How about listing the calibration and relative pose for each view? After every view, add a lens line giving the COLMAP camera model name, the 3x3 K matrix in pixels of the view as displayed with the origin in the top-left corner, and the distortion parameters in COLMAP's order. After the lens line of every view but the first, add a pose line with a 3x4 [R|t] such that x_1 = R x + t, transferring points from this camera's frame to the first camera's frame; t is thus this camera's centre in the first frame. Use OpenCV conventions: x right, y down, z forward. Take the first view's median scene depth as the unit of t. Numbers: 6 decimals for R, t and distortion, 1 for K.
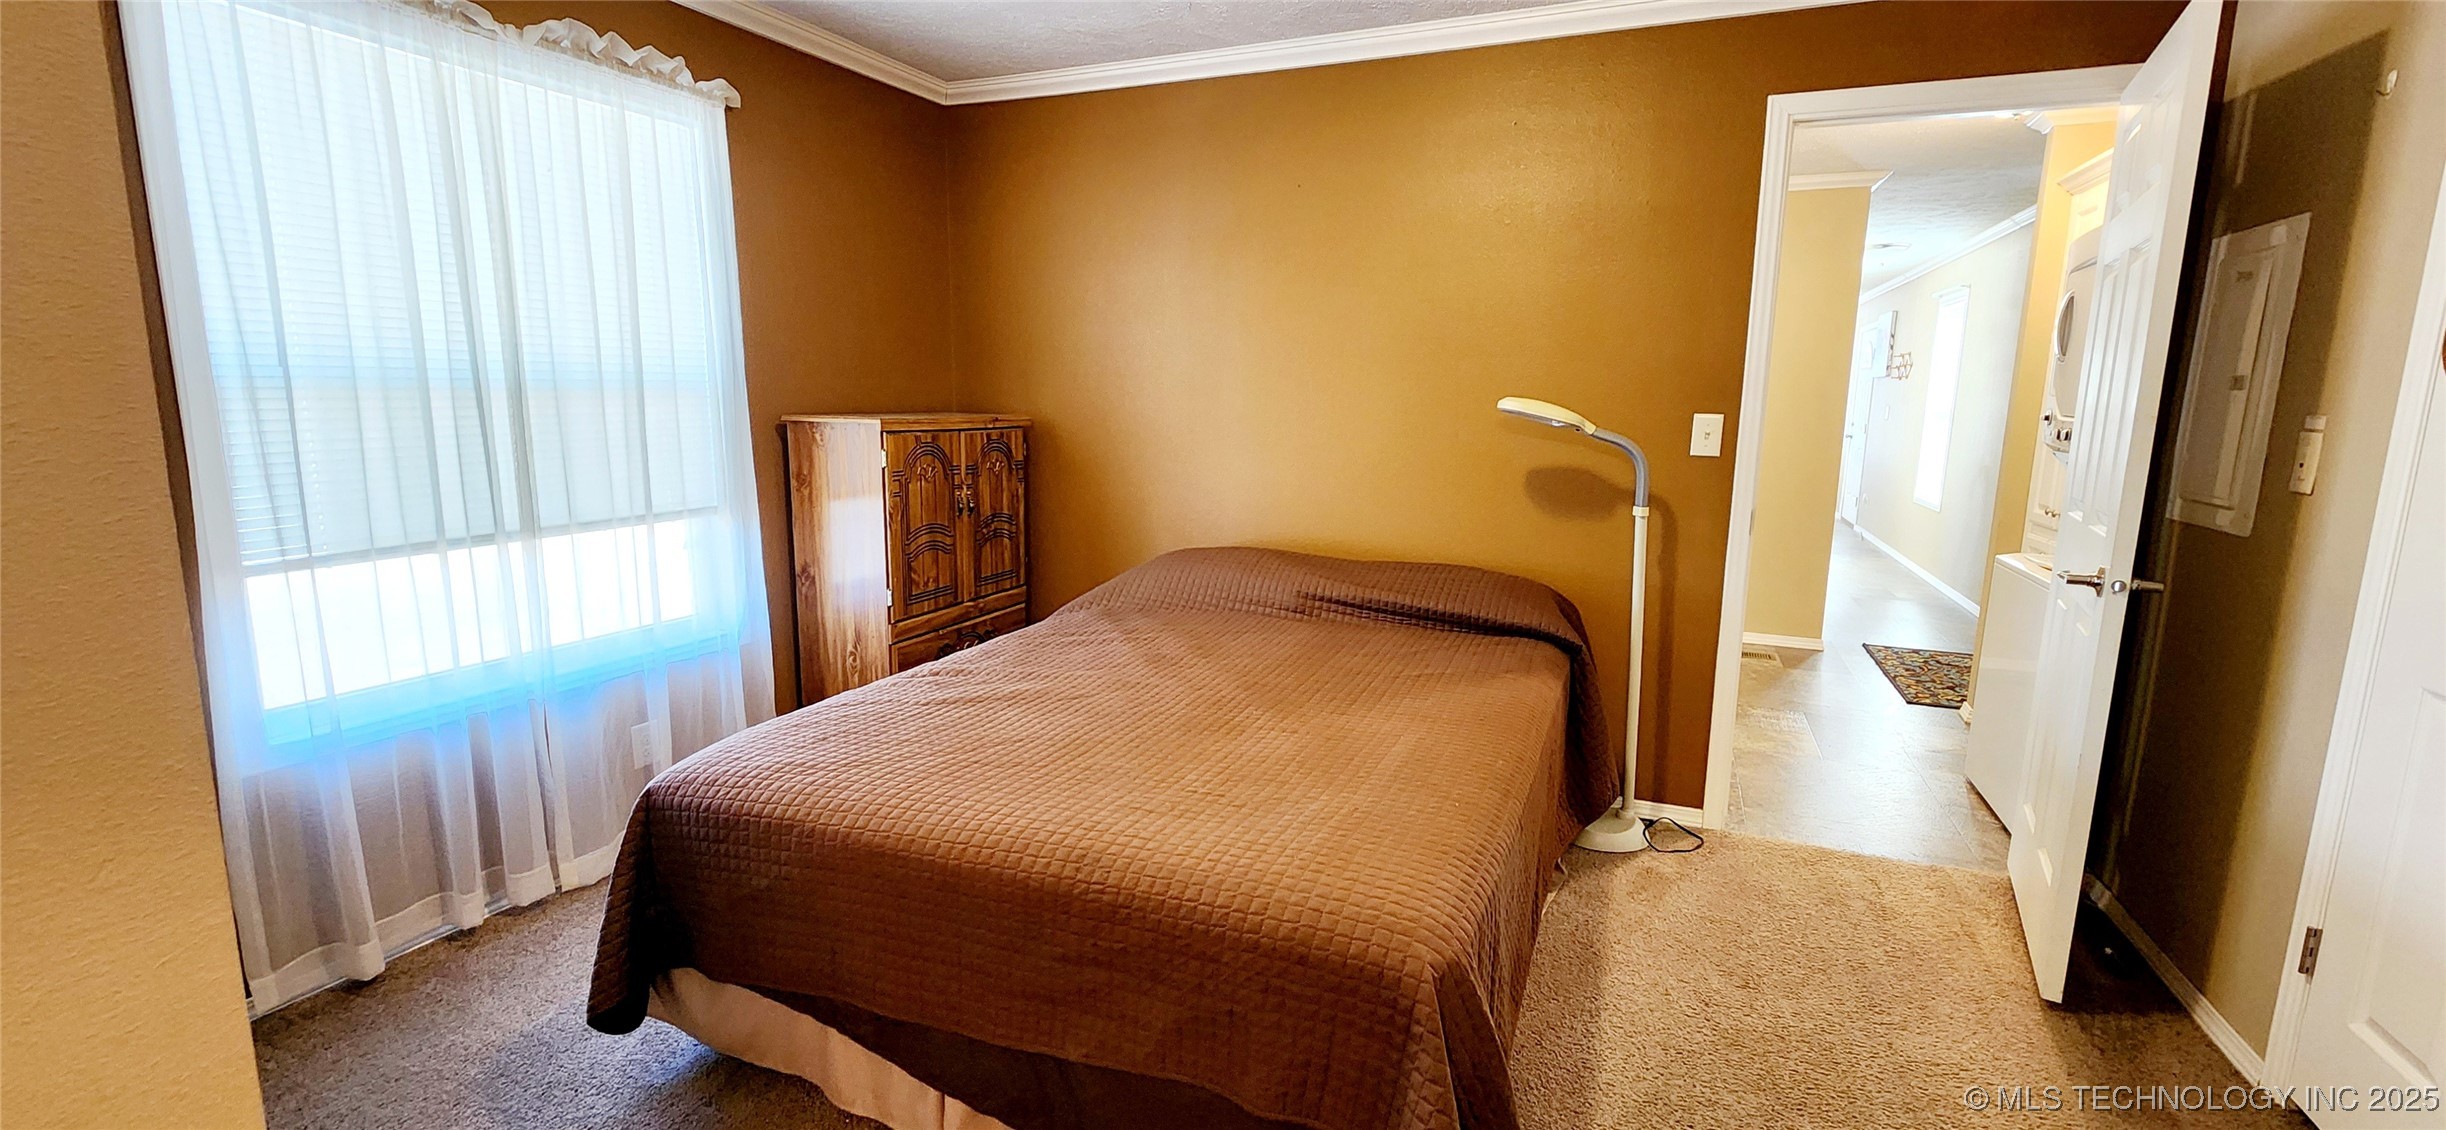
lens RADIAL K [[999.7, 0, 1230.5], [0, 999.7, 558.7], [0, 0, 1]] dist [-0.000004, -0.000943]
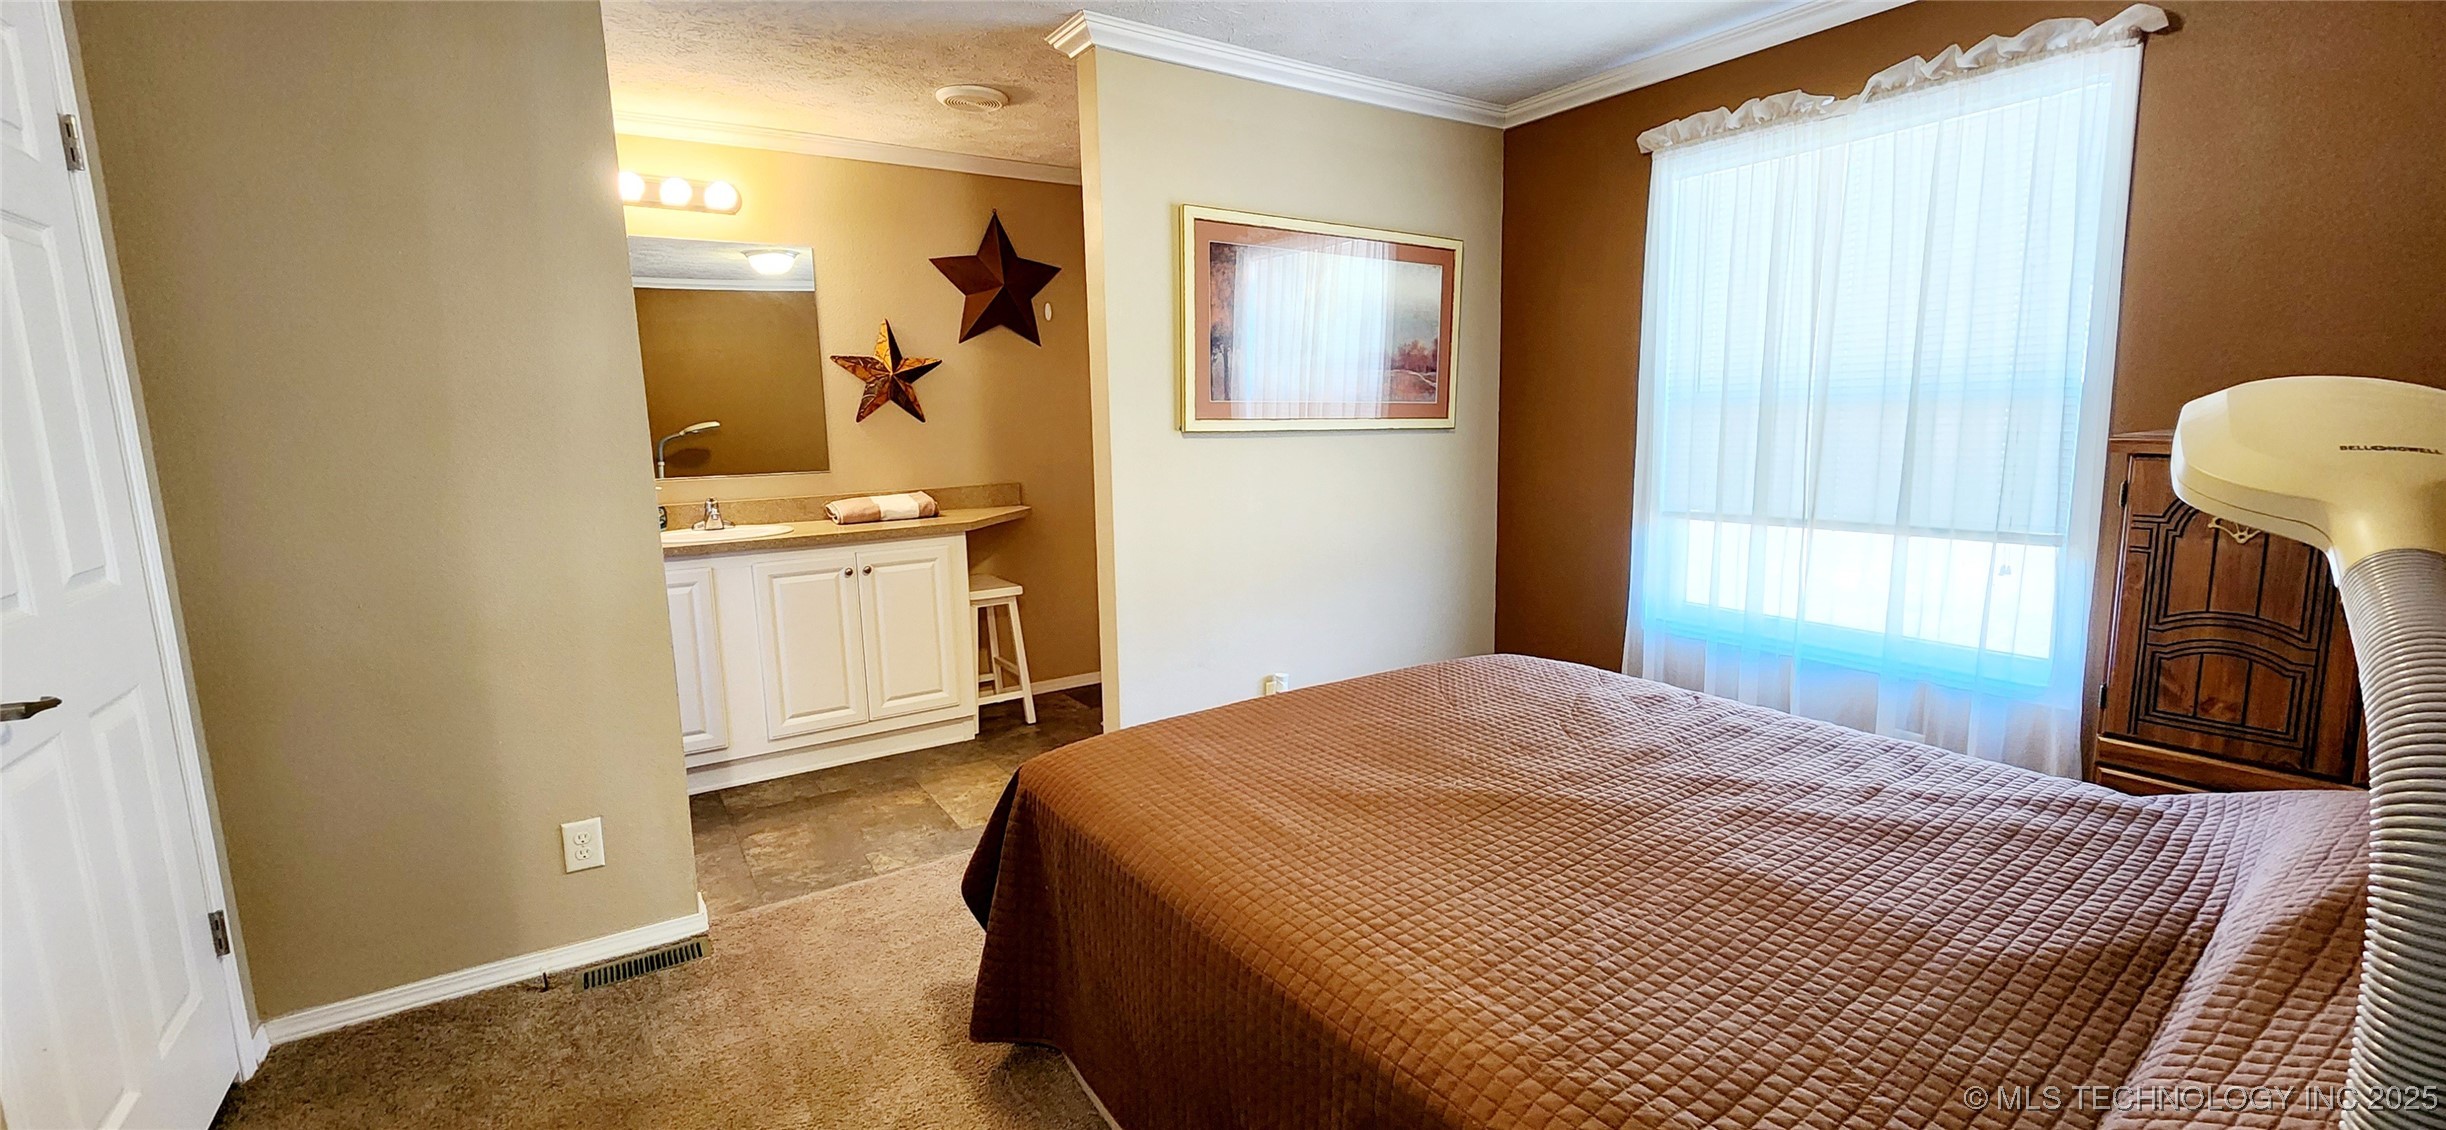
lens RADIAL K [[999.7, 0, 1246.9], [0, 999.7, 561.7], [0, 0, 1]] dist [-0.000004, -0.000943]
pose [[-0.547369, 0.124602, -0.827564, 0.584460], [-0.122345, 0.966317, 0.226415, -0.145083], [0.827901, 0.225180, -0.513687, 0.914242]]
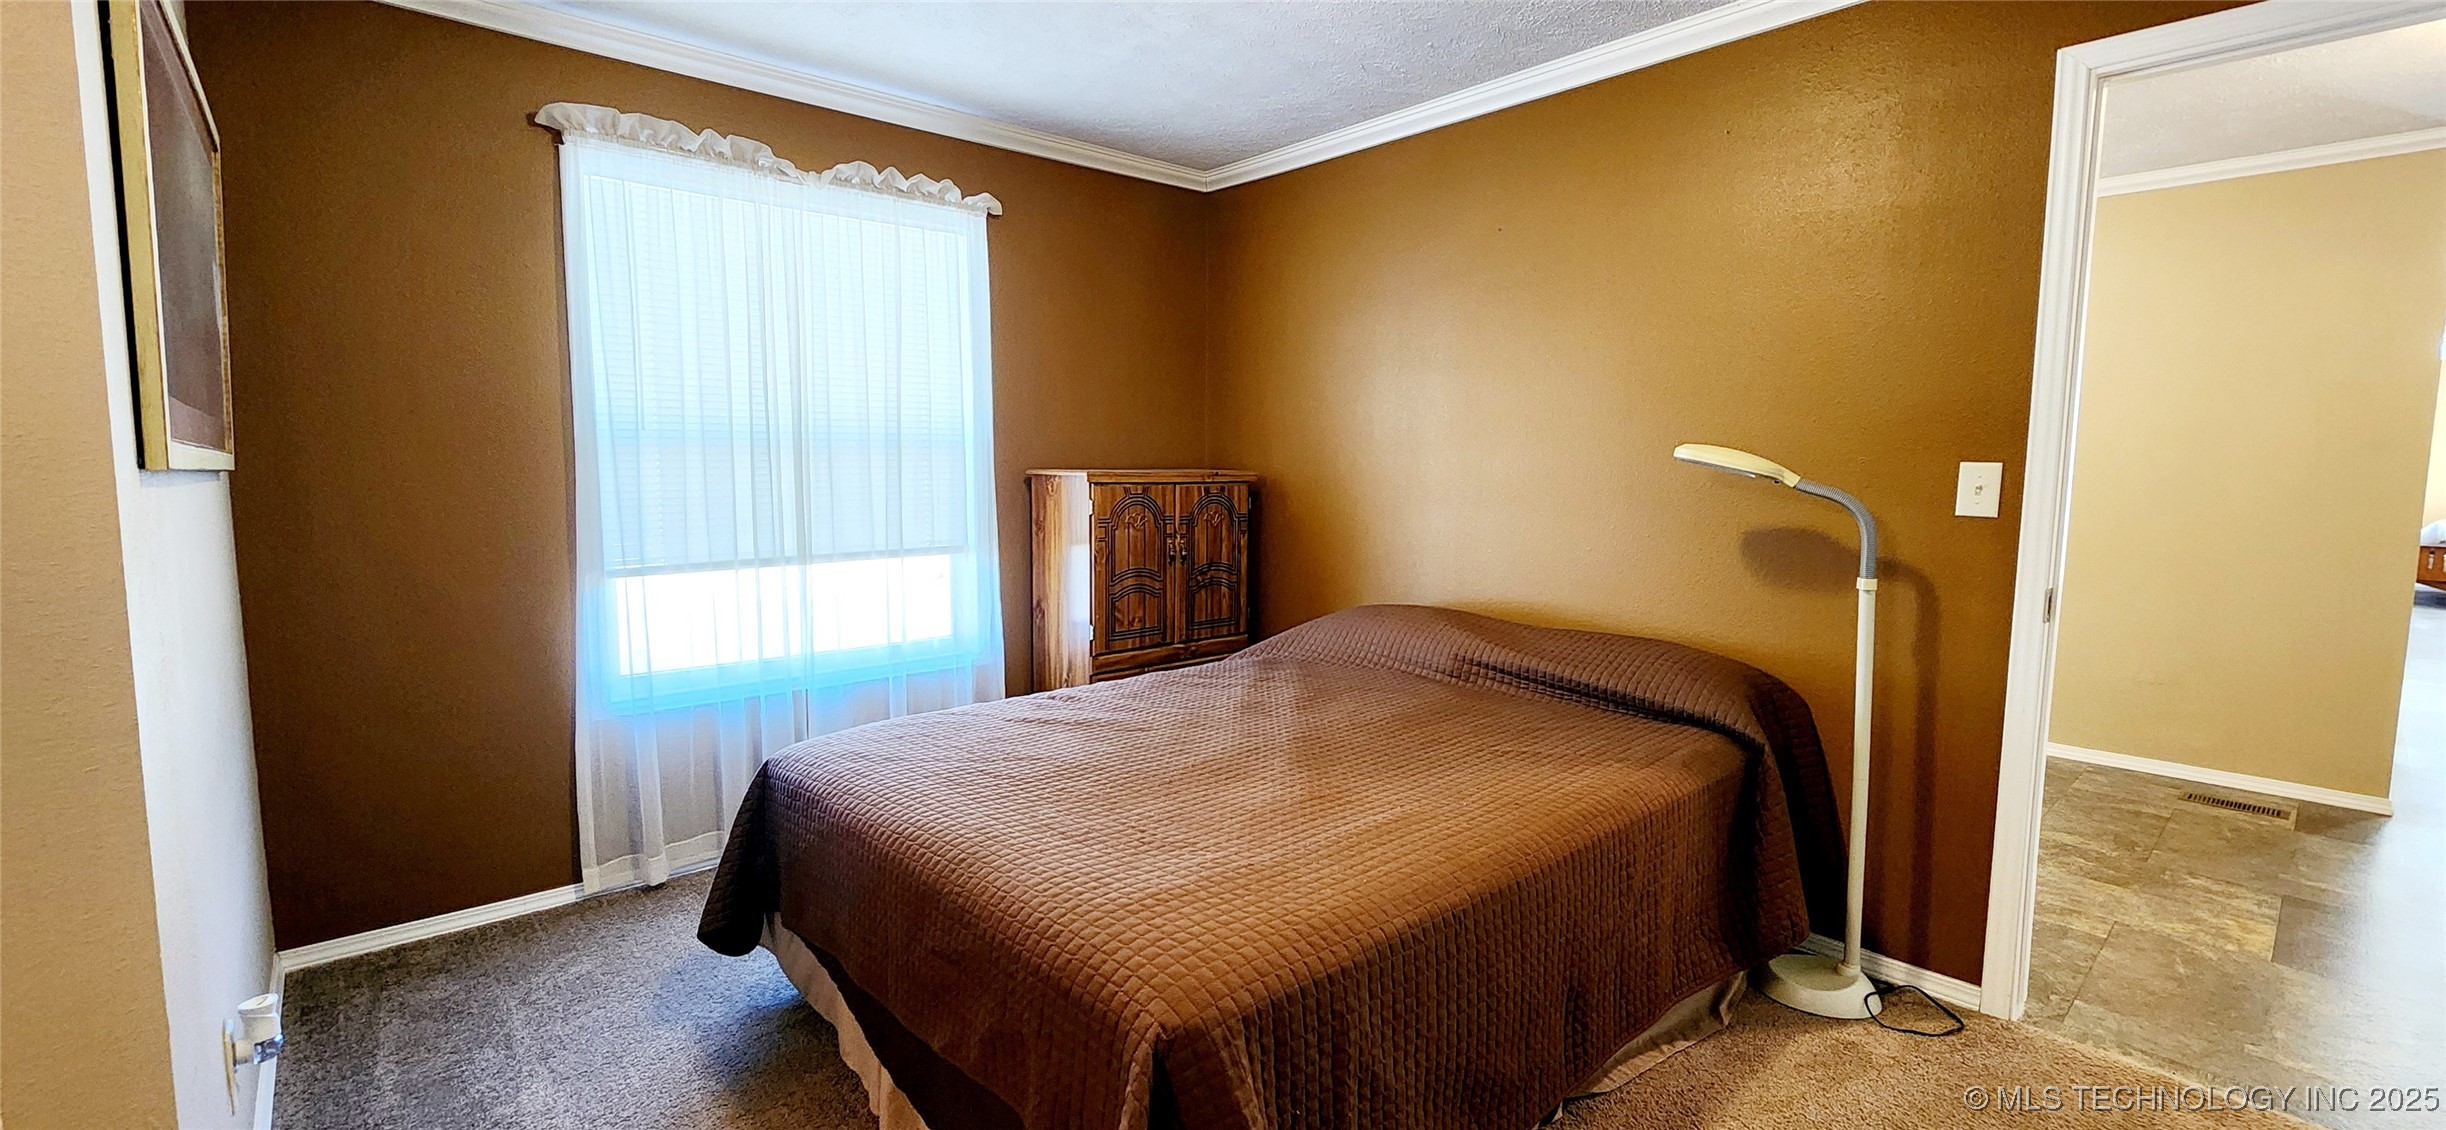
lens RADIAL K [[999.7, 0, 1230.9], [0, 999.7, 557.2], [0, 0, 1]] dist [-0.000004, -0.000943]
pose [[0.904708, 0.033811, -0.424688, 0.286441], [-0.063300, 0.996449, -0.055518, 0.007729], [0.421303, 0.077111, 0.903636, 0.065247]]
